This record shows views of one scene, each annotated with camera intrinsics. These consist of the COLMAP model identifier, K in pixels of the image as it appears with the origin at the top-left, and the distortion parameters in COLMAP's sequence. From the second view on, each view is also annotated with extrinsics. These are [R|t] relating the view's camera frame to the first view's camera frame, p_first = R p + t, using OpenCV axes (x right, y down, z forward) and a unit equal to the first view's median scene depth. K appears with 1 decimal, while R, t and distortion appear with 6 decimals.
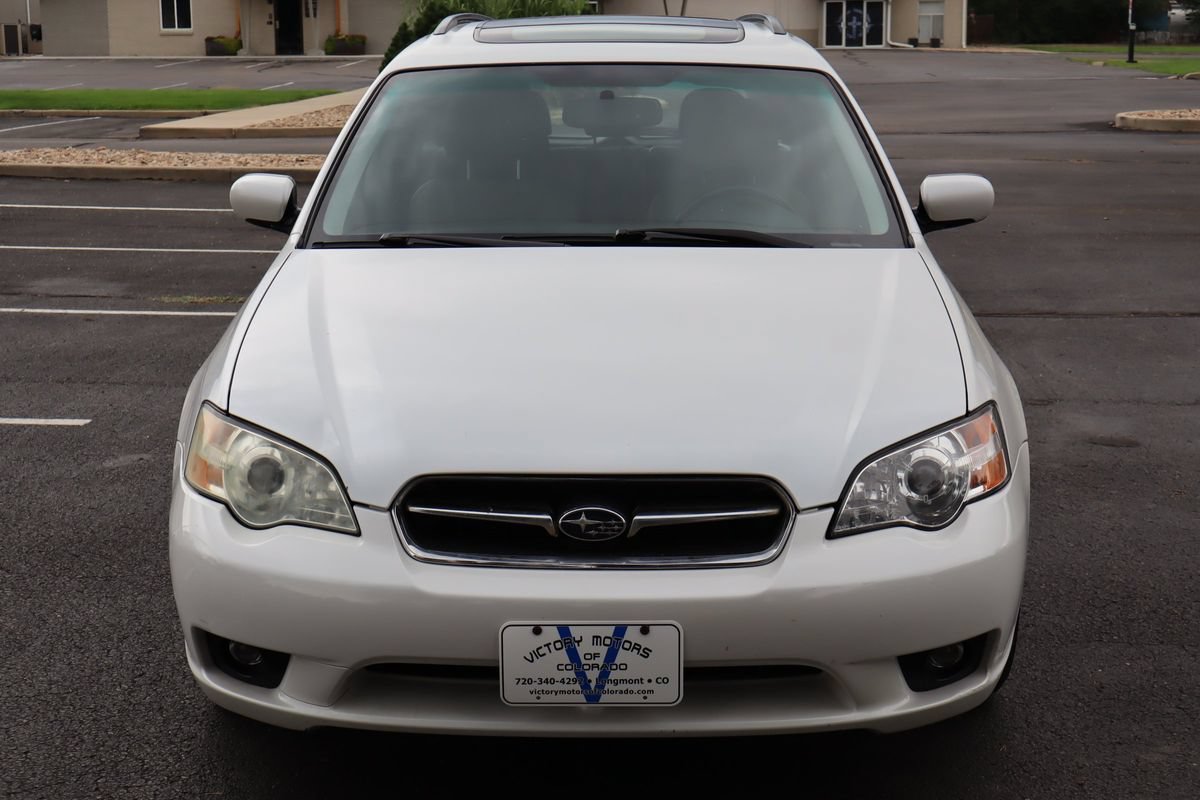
lens RADIAL K [[2076.6, 0, 600.0], [0, 2076.6, 400.0], [0, 0, 1]] dist [-0.017415, 0.001286]
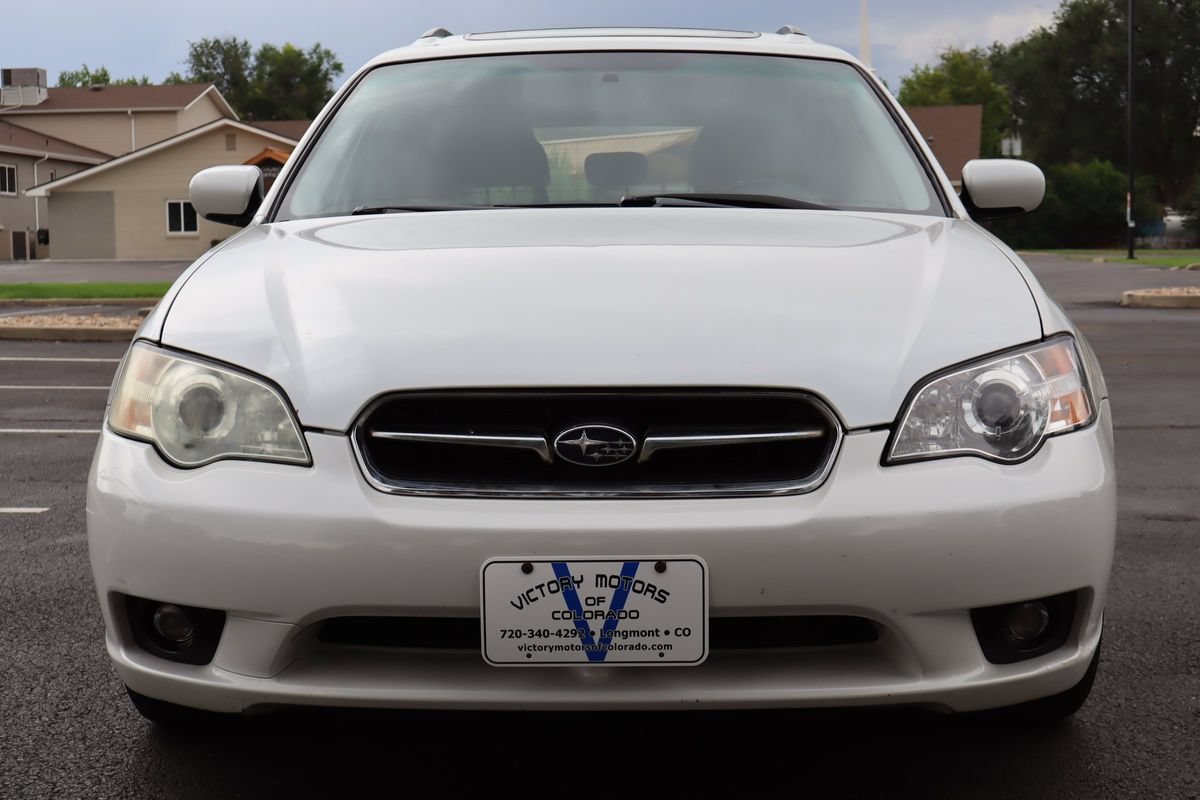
lens RADIAL K [[2023.1, 0, 600.0], [0, 2023.1, 400.0], [0, 0, 1]] dist [0.000503, -0.098372]
pose [[0.999988, -0.004551, -0.001645, -0.000374], [0.004315, 0.992468, -0.122425, 0.132029], [0.002190, 0.122417, 0.992476, 0.195734]]
